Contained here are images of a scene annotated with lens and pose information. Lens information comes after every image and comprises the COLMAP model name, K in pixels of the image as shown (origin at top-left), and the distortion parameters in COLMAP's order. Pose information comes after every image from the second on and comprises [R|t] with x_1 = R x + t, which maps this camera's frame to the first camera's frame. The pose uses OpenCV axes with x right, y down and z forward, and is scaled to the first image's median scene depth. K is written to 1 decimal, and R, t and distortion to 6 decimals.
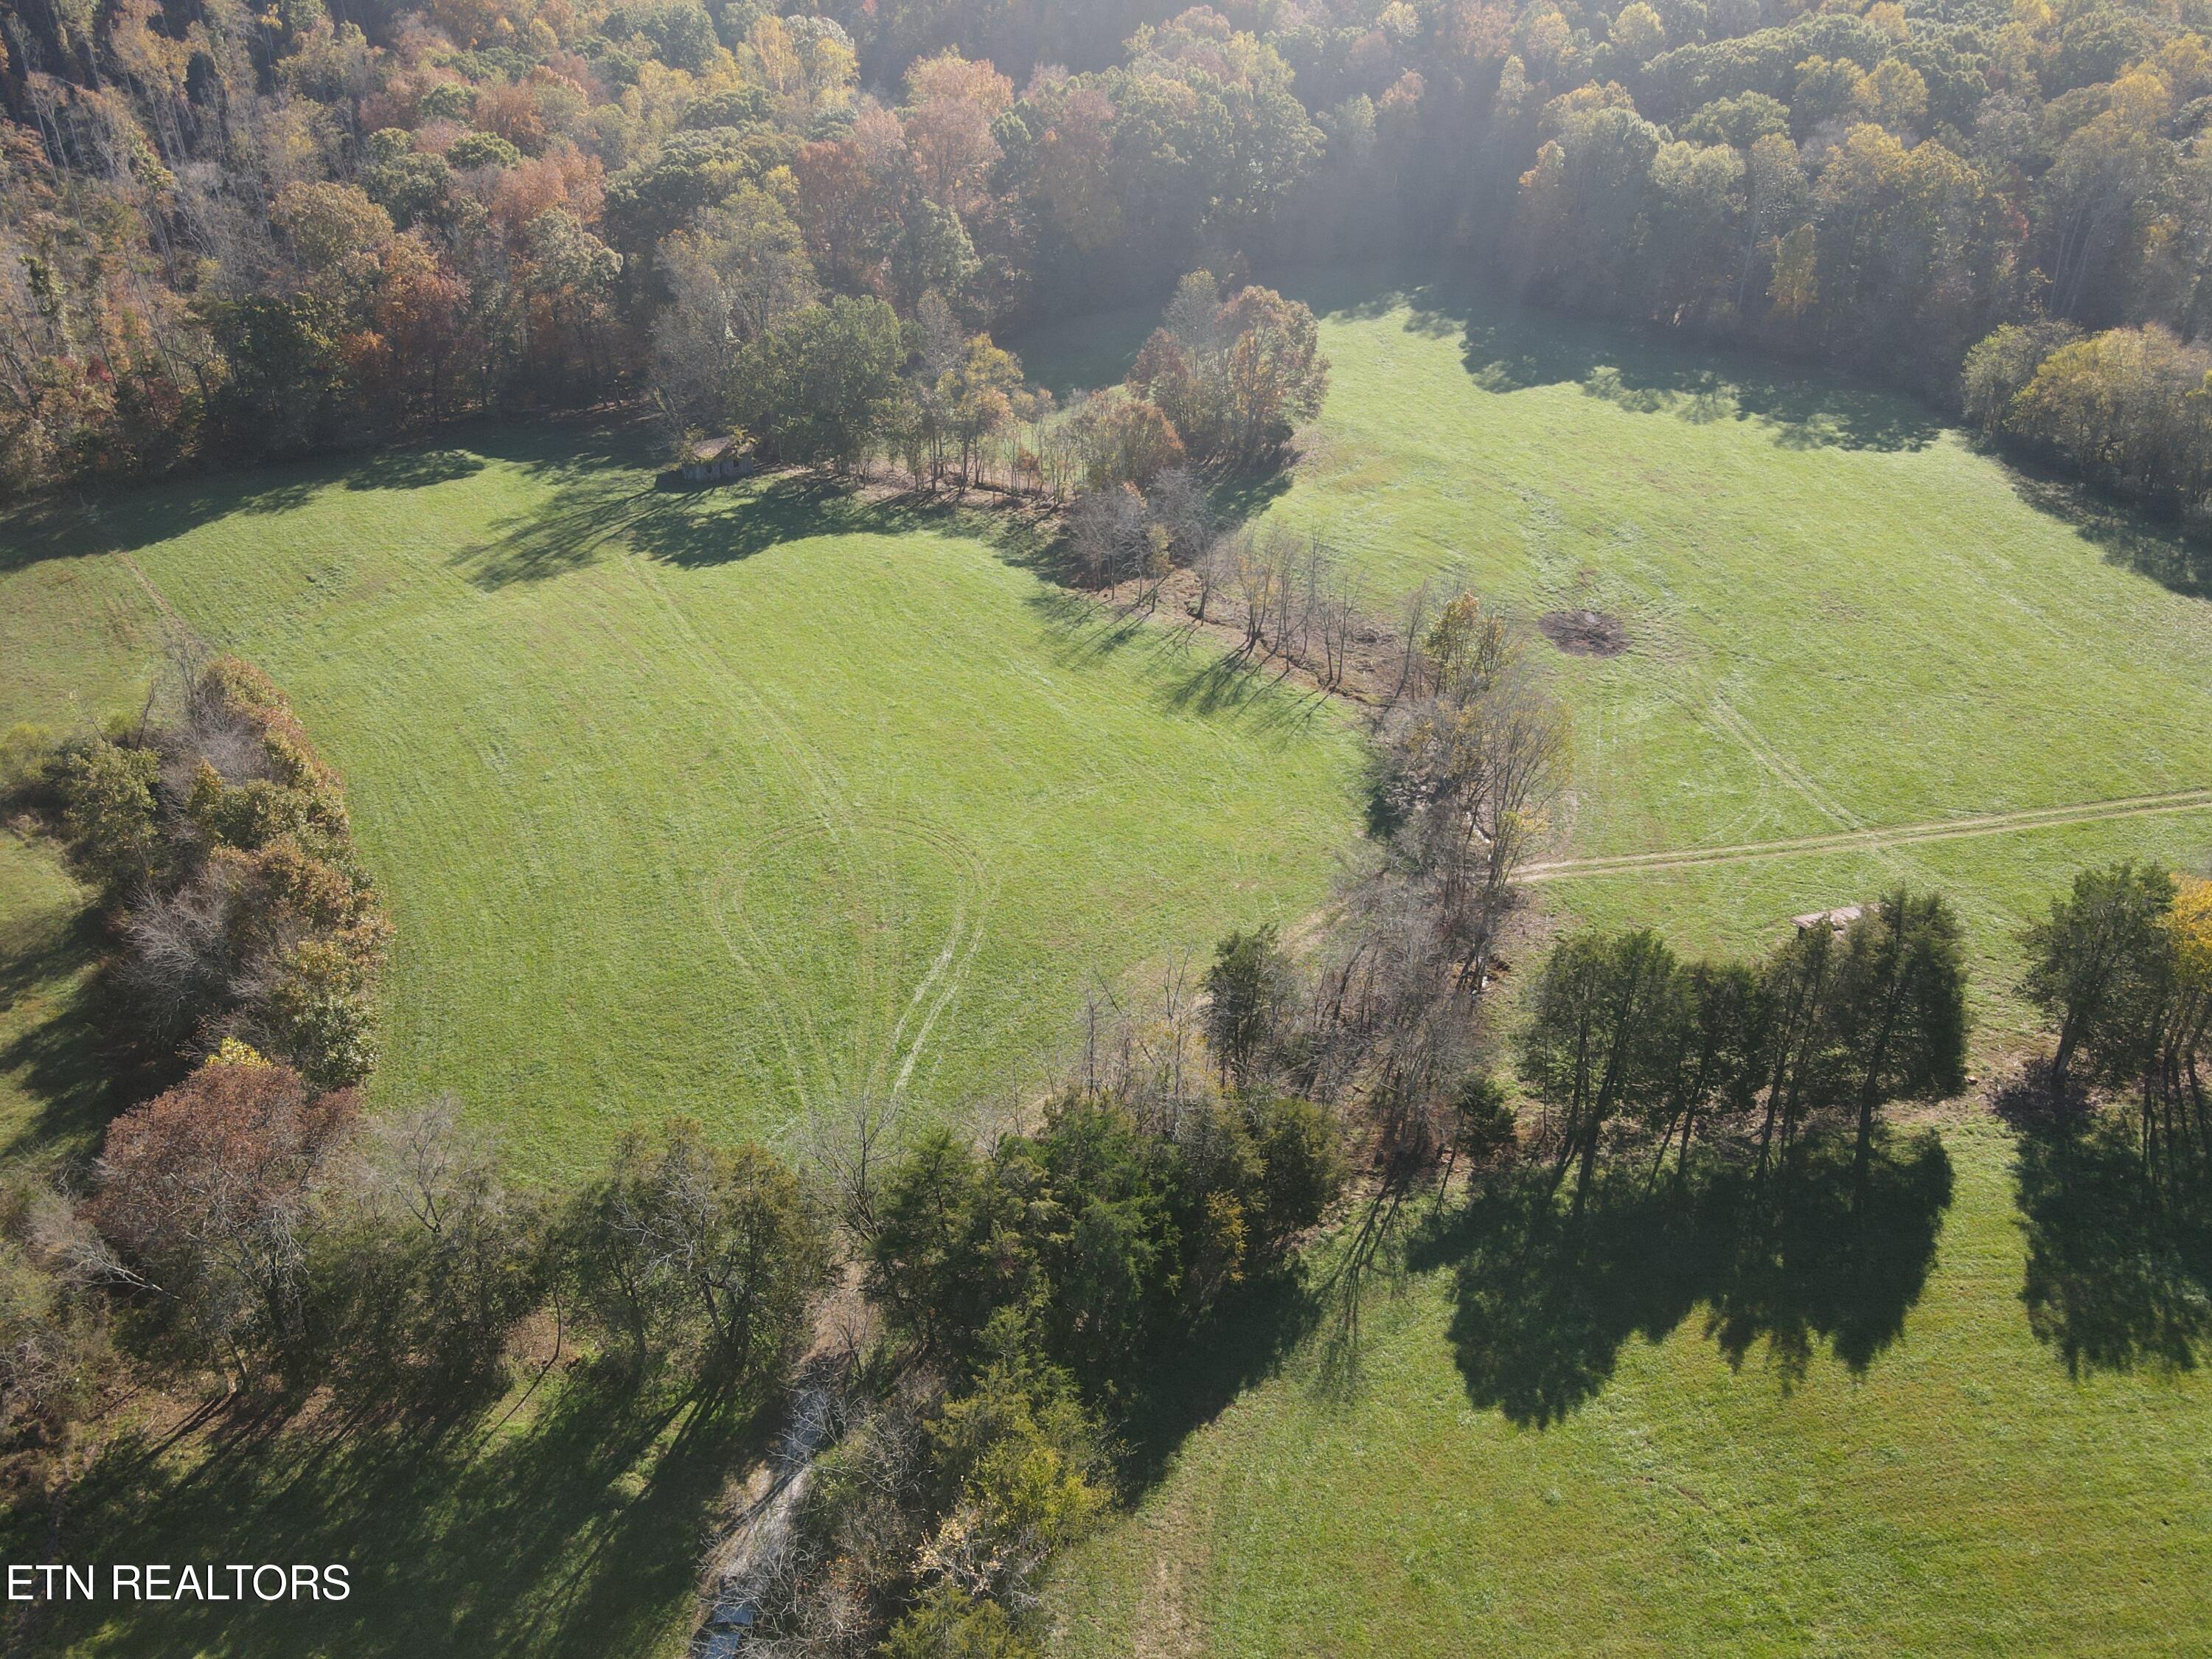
lens RADIAL K [[1618.1, 0, 1102.2], [0, 1618.1, 833.6], [0, 0, 1]] dist [-0.000351, 0.021206]
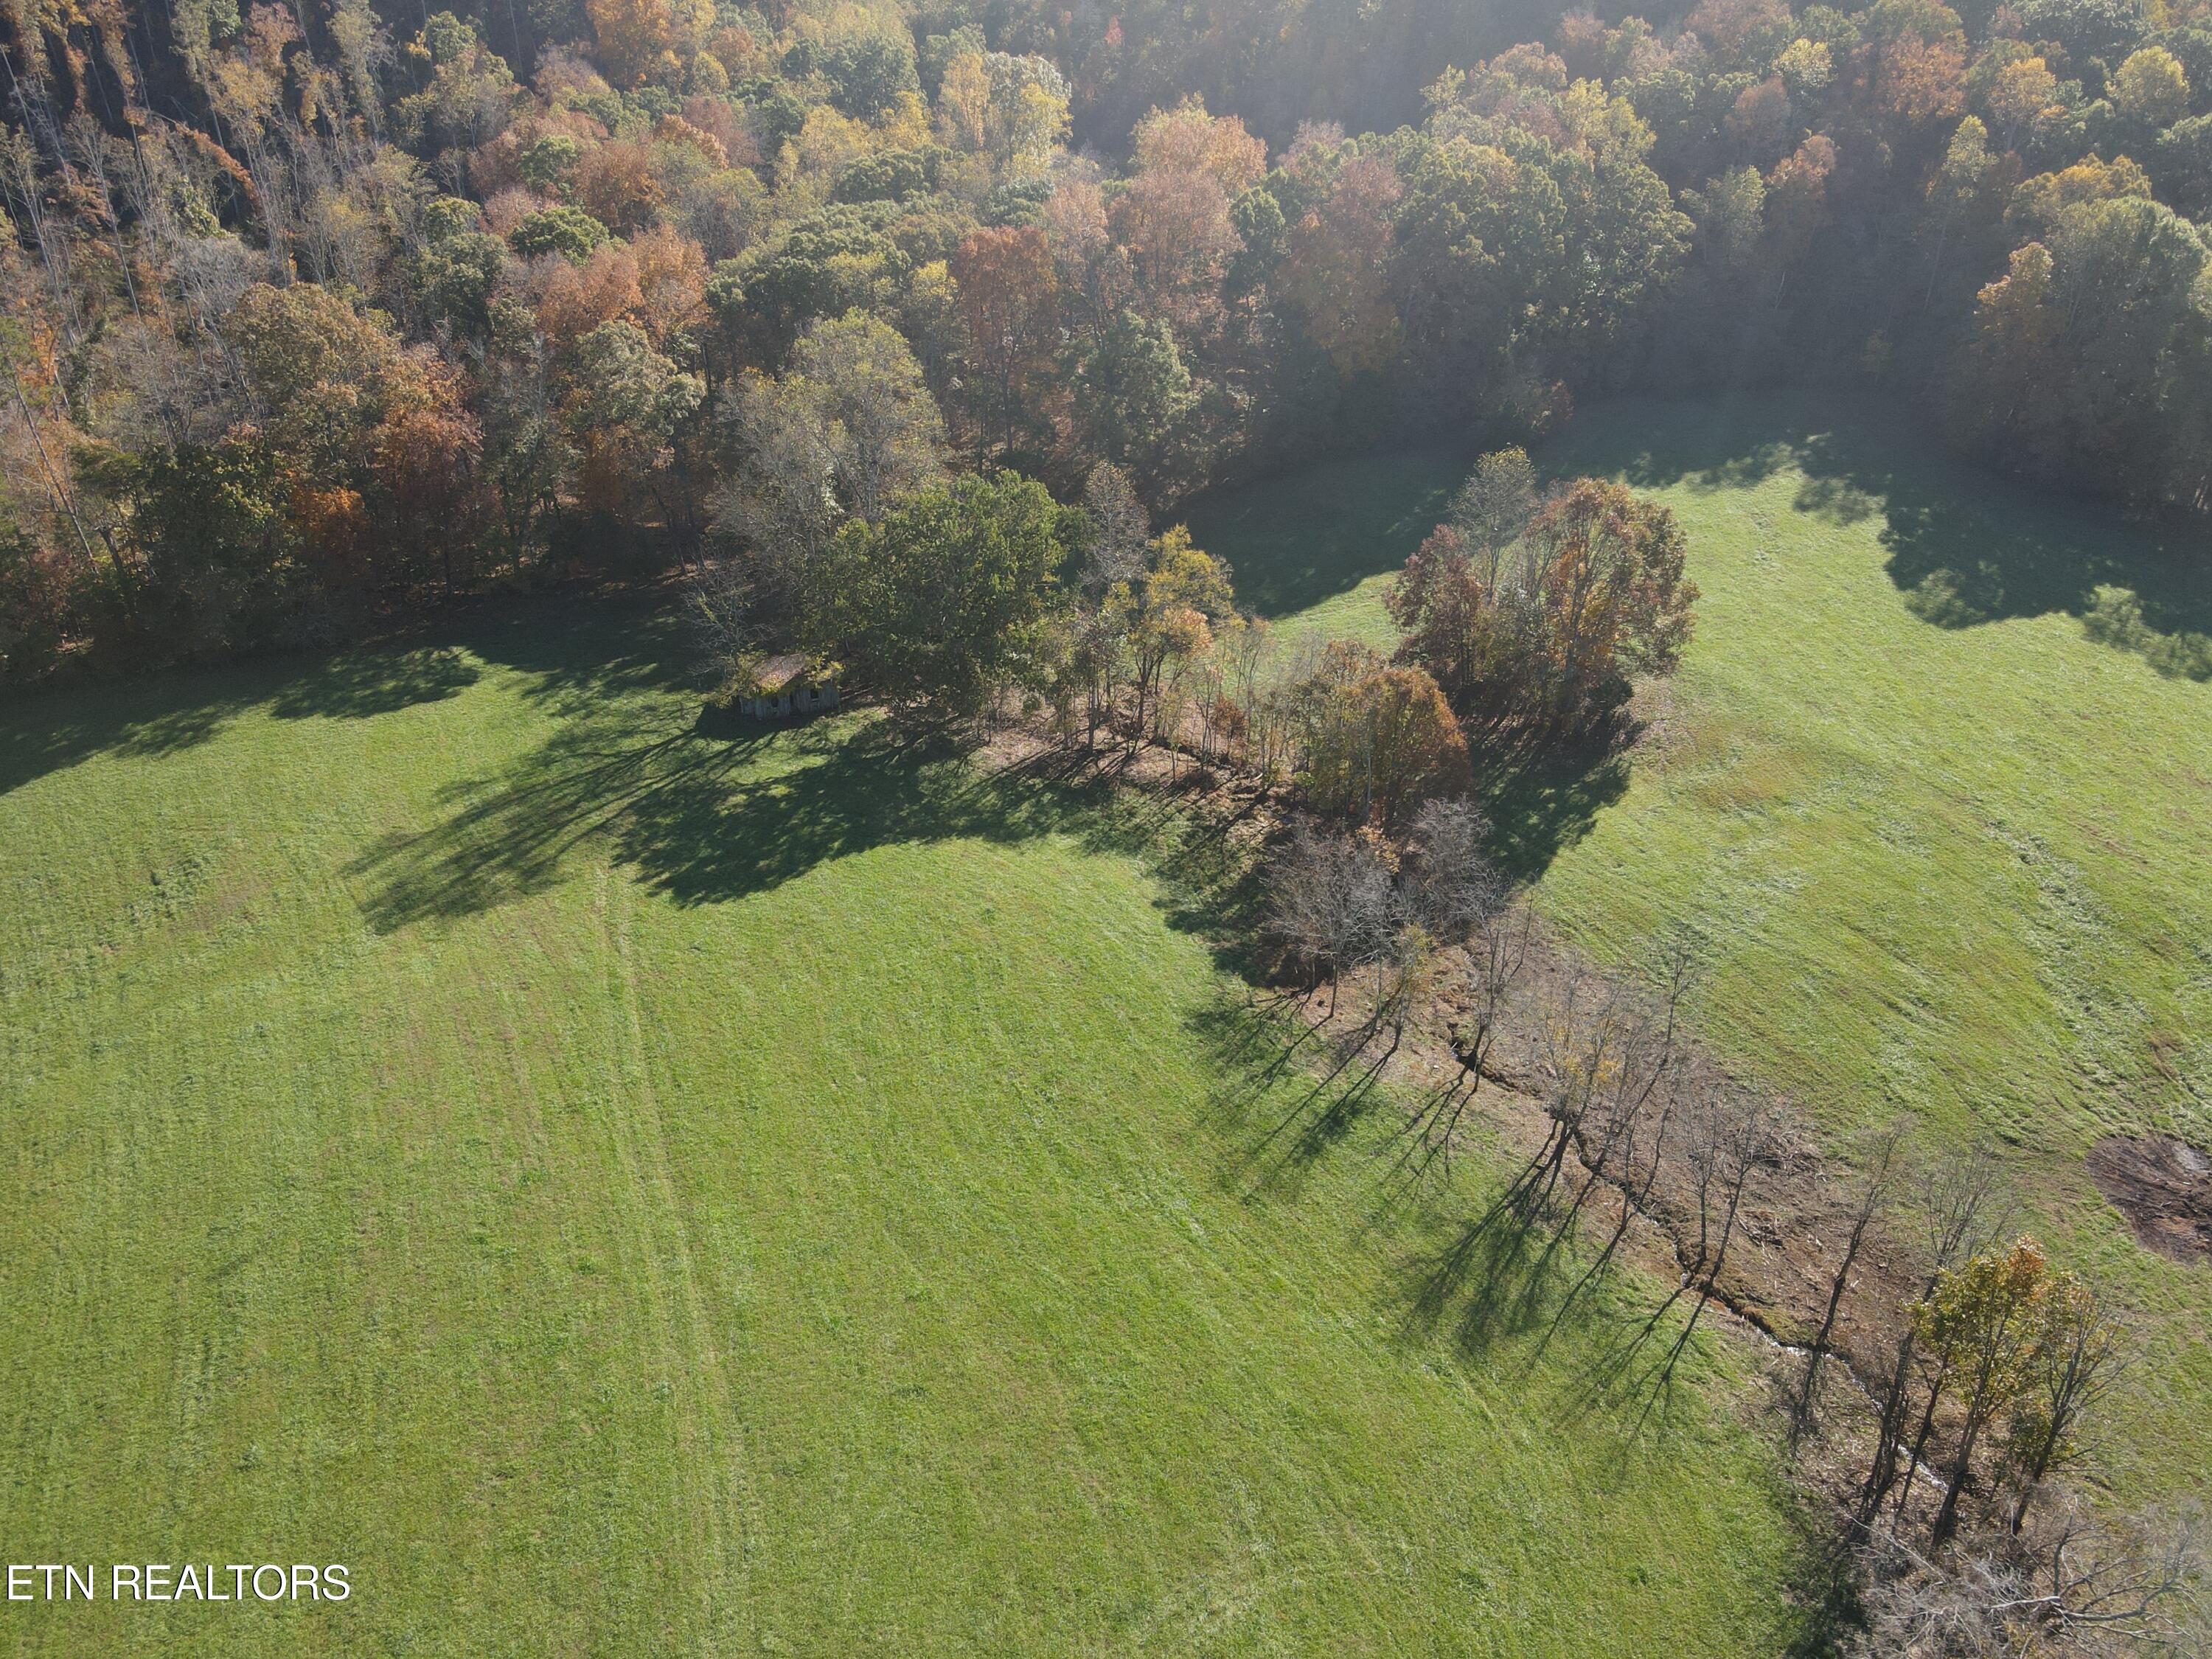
lens RADIAL K [[1630.1, 0, 1109.4], [0, 1630.1, 829.5], [0, 0, 1]] dist [-0.014122, 0.052594]
pose [[0.986923, 0.077734, -0.141208, 0.004488], [-0.079535, 0.996806, -0.007146, -0.174086], [0.140201, 0.018284, 0.989954, 0.316210]]
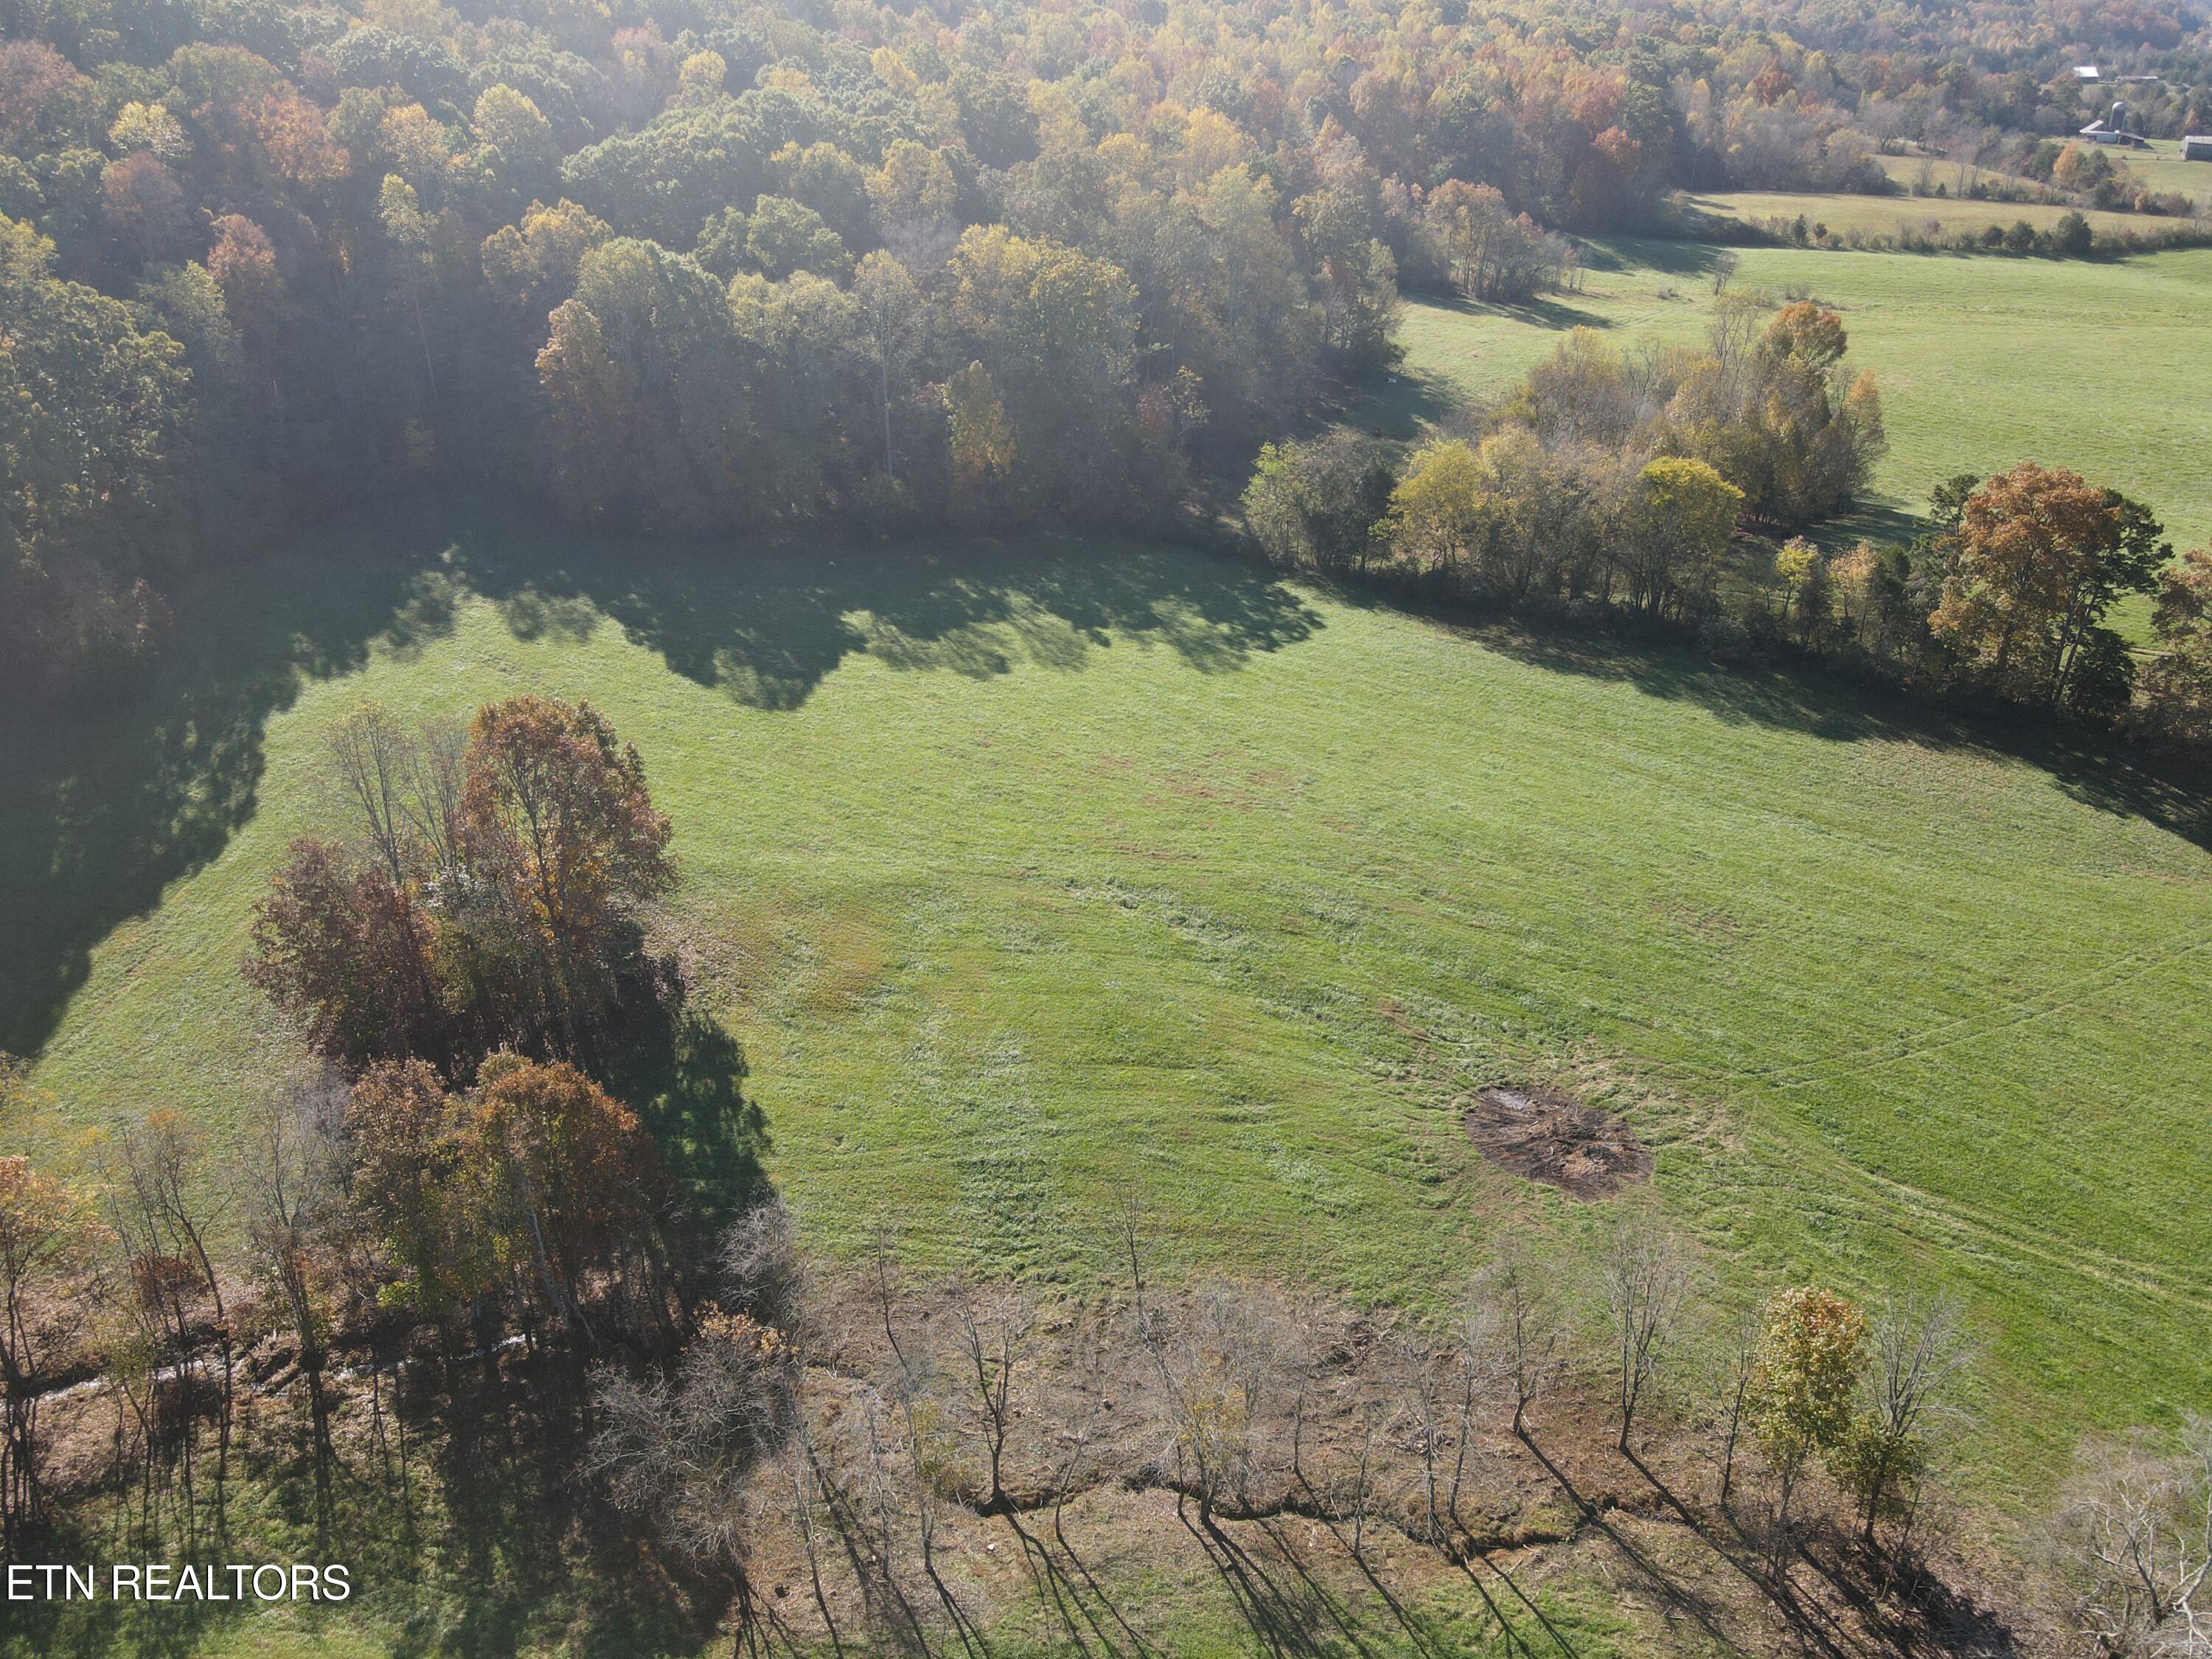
lens RADIAL K [[1618.1, 0, 1102.2], [0, 1618.1, 833.6], [0, 0, 1]] dist [-0.000351, 0.021206]
pose [[0.638889, -0.369501, 0.674752, -0.128210], [0.389653, 0.911696, 0.130311, -0.292502], [-0.663319, 0.179665, 0.726449, 0.532966]]
